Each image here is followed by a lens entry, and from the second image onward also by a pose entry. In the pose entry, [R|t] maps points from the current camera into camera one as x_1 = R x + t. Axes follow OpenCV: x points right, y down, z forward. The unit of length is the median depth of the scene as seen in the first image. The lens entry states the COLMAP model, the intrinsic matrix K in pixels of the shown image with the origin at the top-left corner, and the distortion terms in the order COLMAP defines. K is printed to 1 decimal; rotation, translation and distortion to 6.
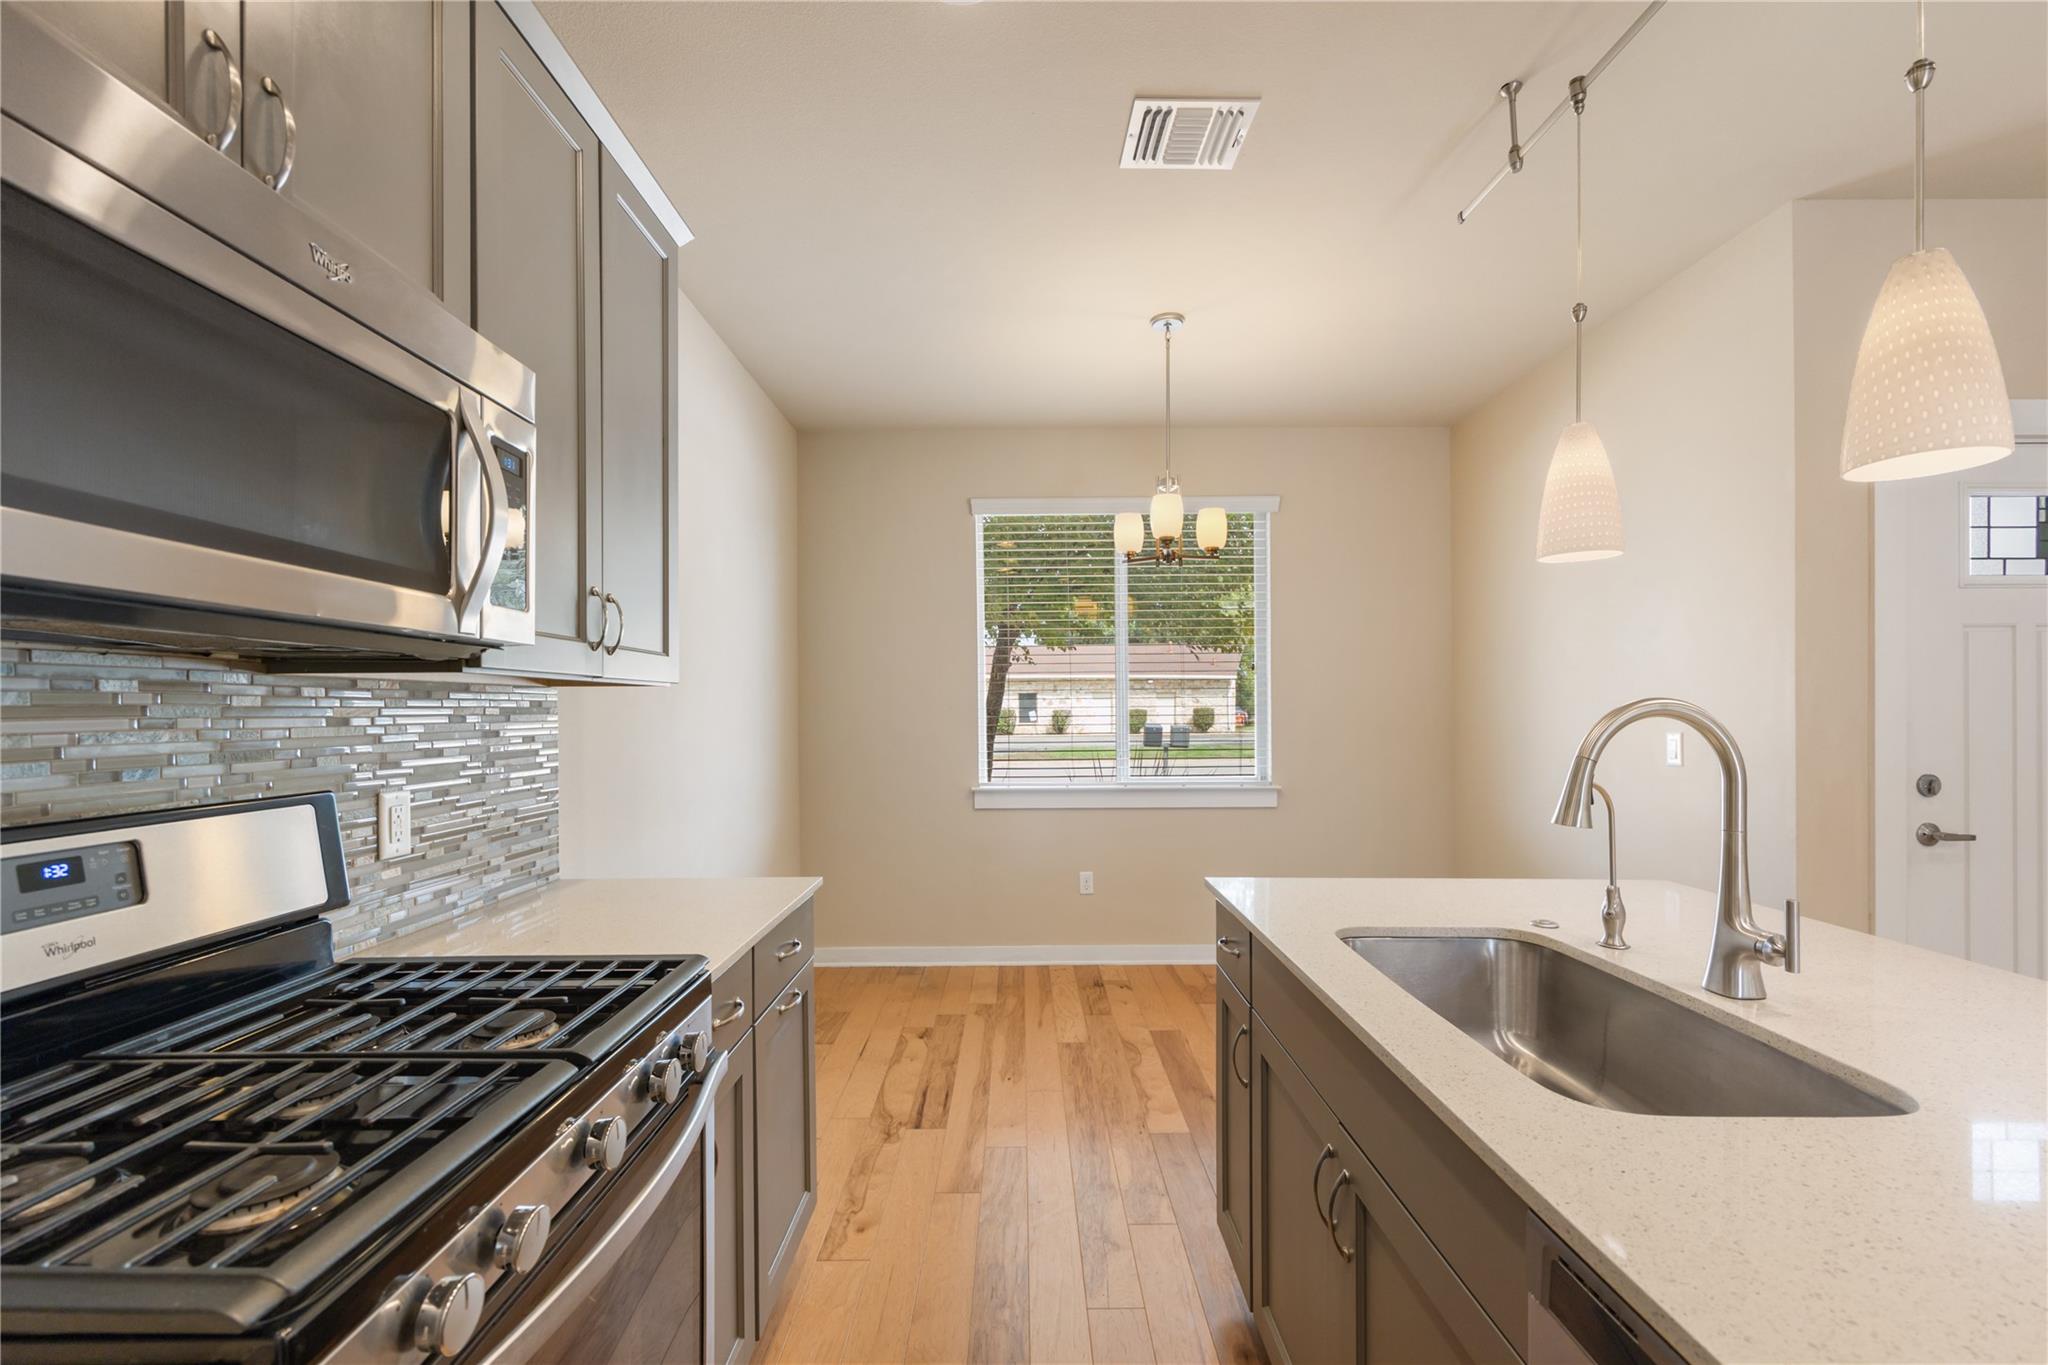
lens RADIAL K [[846.8, 0, 1021.4], [0, 846.8, 720.0], [0, 0, 1]] dist [0.000680, 0.000457]
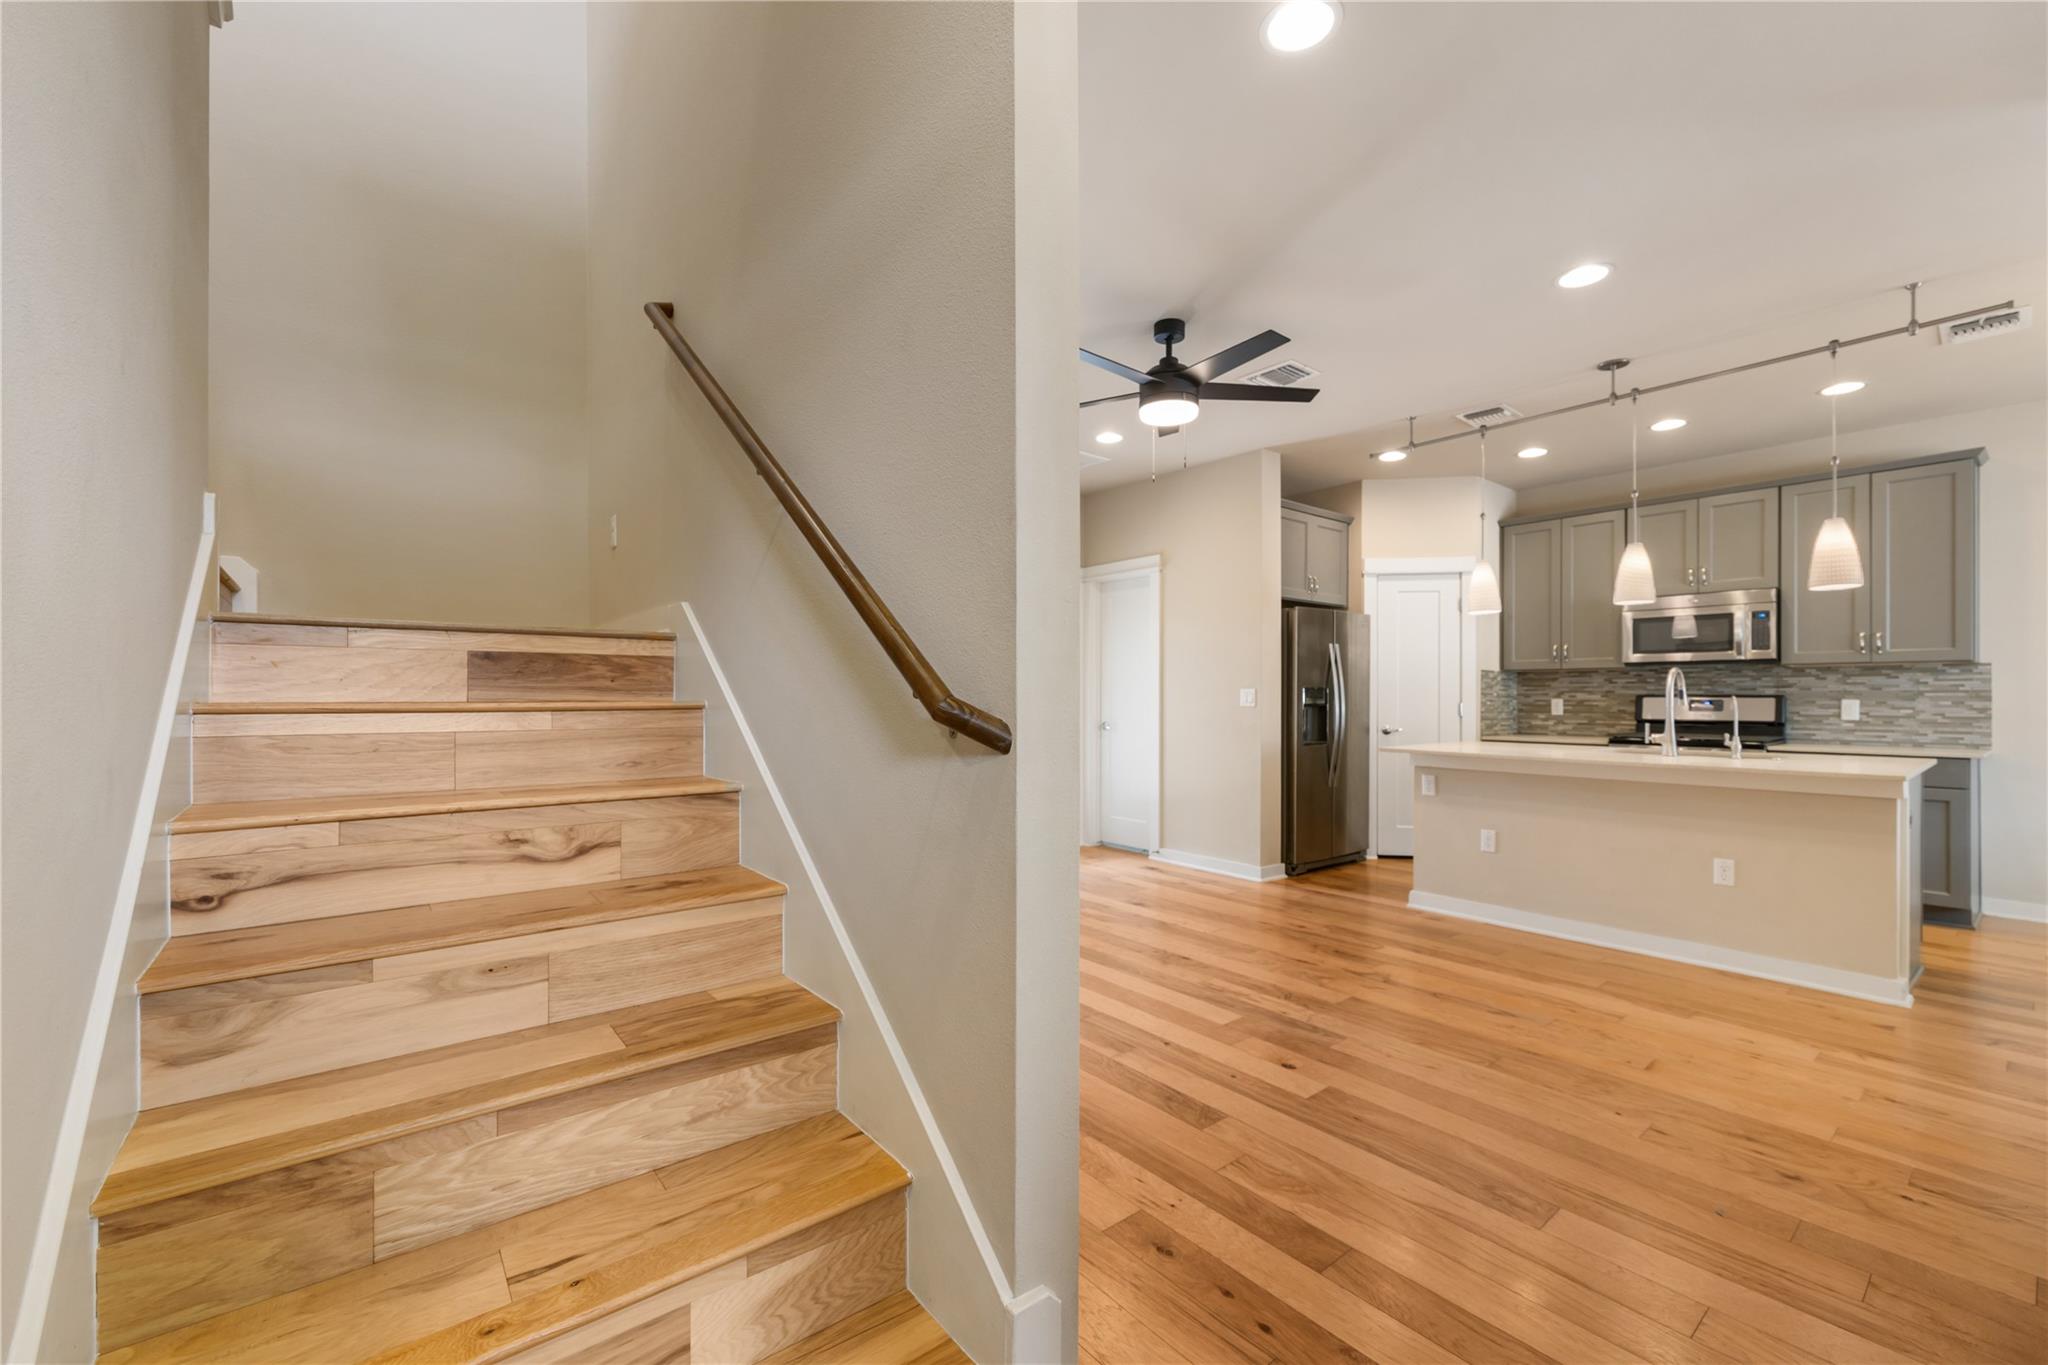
lens RADIAL K [[835.6, 0, 1024.9], [0, 835.6, 700.8], [0, 0, 1]] dist [-0.000061, 0.000854]
pose [[-0.778345, 0.006820, -0.627800, 2.409739], [-0.004480, 0.999855, 0.016417, 0.031729], [0.627821, 0.015590, -0.778202, 0.969397]]
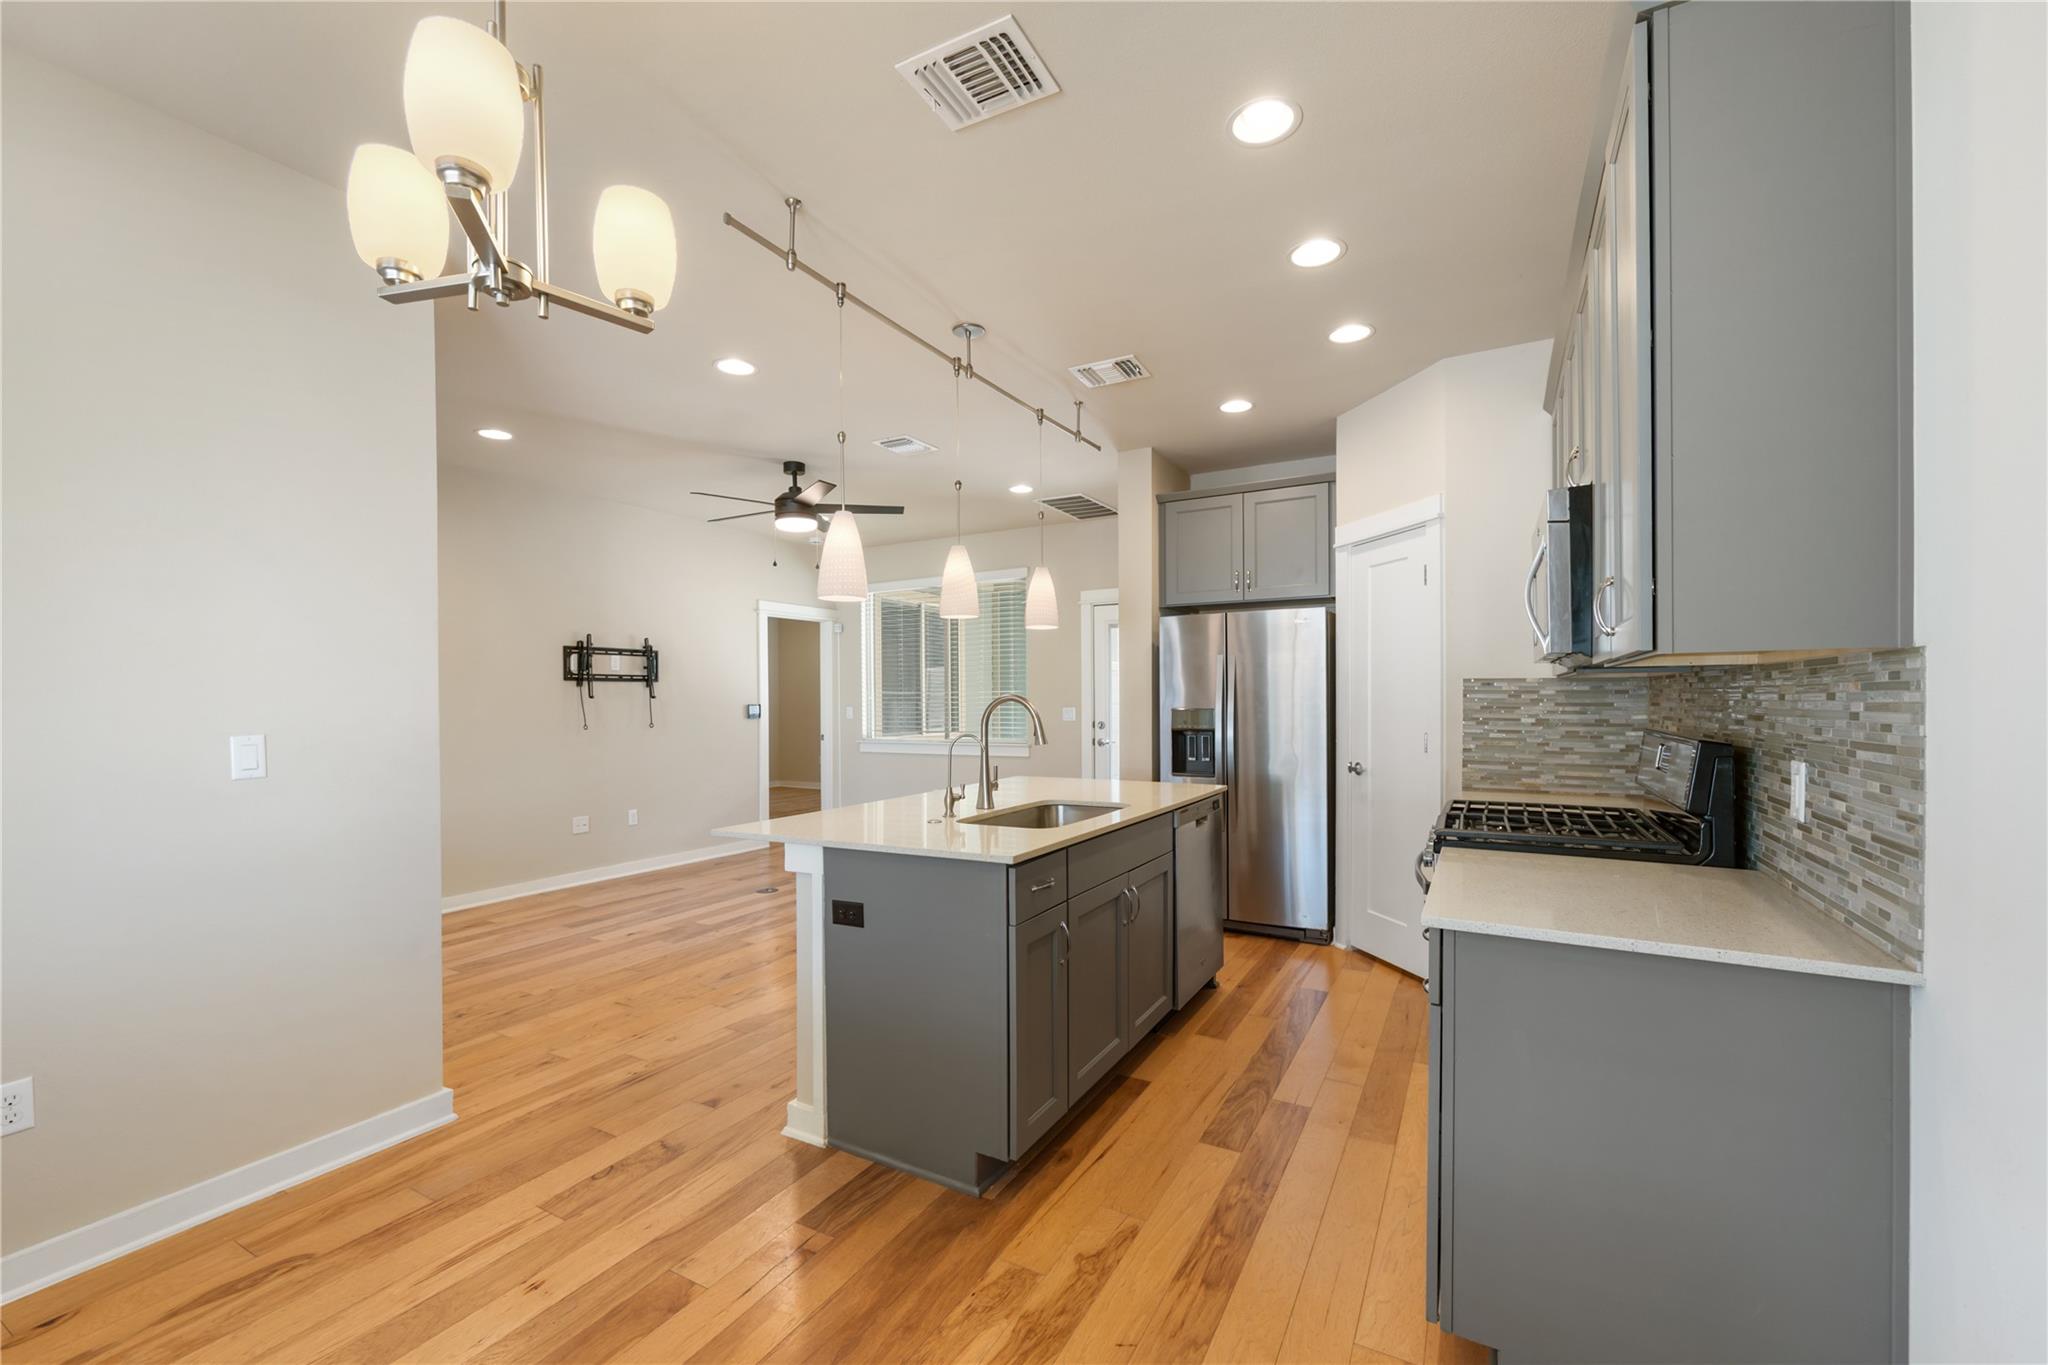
lens RADIAL K [[845.1, 0, 1015.6], [0, 845.1, 706.1], [0, 0, 1]] dist [0.000985, 0.000487]
pose [[-0.870607, 0.005917, 0.491944, -0.253093], [0.015546, 0.999759, 0.015487, -0.013008], [-0.491734, 0.021130, -0.870489, 1.581157]]
